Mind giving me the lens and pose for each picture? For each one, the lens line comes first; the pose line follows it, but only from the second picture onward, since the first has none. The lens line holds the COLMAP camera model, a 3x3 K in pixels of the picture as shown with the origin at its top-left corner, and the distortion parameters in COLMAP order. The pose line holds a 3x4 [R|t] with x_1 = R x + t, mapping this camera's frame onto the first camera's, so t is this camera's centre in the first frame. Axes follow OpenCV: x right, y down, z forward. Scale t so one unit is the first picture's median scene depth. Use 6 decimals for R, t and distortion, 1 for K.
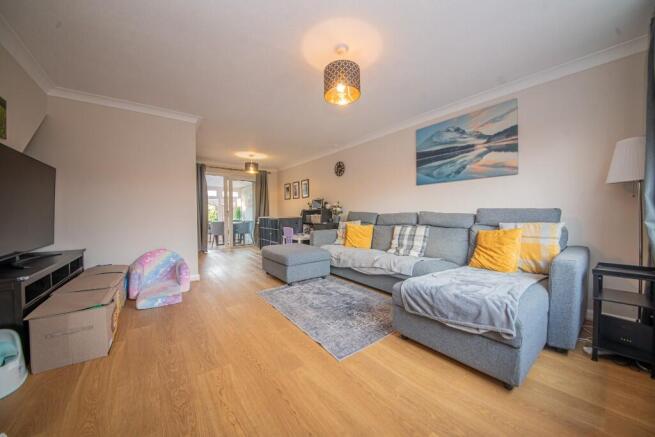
lens RADIAL K [[227.5, 0, 328.9], [0, 227.5, 217.2], [0, 0, 1]] dist [0.001287, 0.000036]
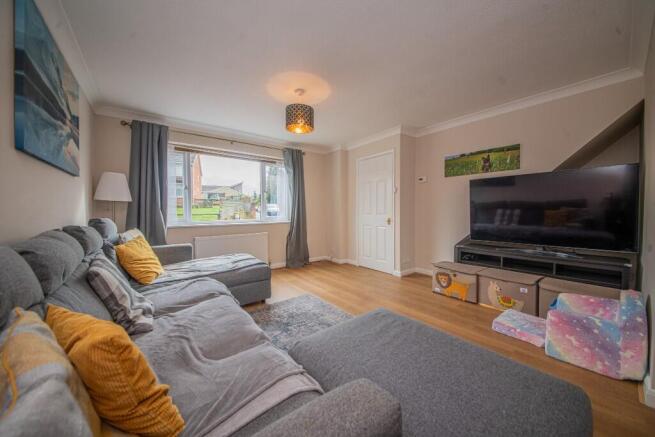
lens RADIAL K [[227.5, 0, 328.4], [0, 227.5, 213.7], [0, 0, 1]] dist [0.001287, 0.000036]
pose [[-0.999877, 0.015118, -0.004131, -0.064506], [0.014969, 0.999317, 0.033795, -0.065214], [0.004639, 0.033729, -0.999420, 1.602161]]
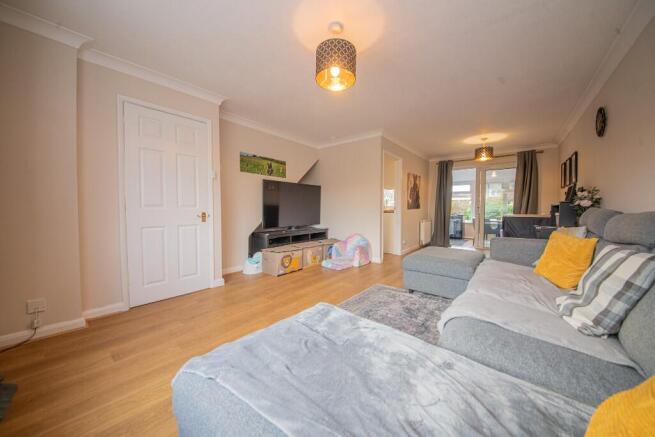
lens RADIAL K [[227.5, 0, 328.0], [0, 227.5, 216.1], [0, 0, 1]] dist [0.001287, 0.000036]
pose [[0.236061, 0.038566, -0.970973, 0.655763], [-0.023242, 0.999150, 0.034035, -0.018053], [0.971460, 0.014533, 0.236757, 0.526207]]
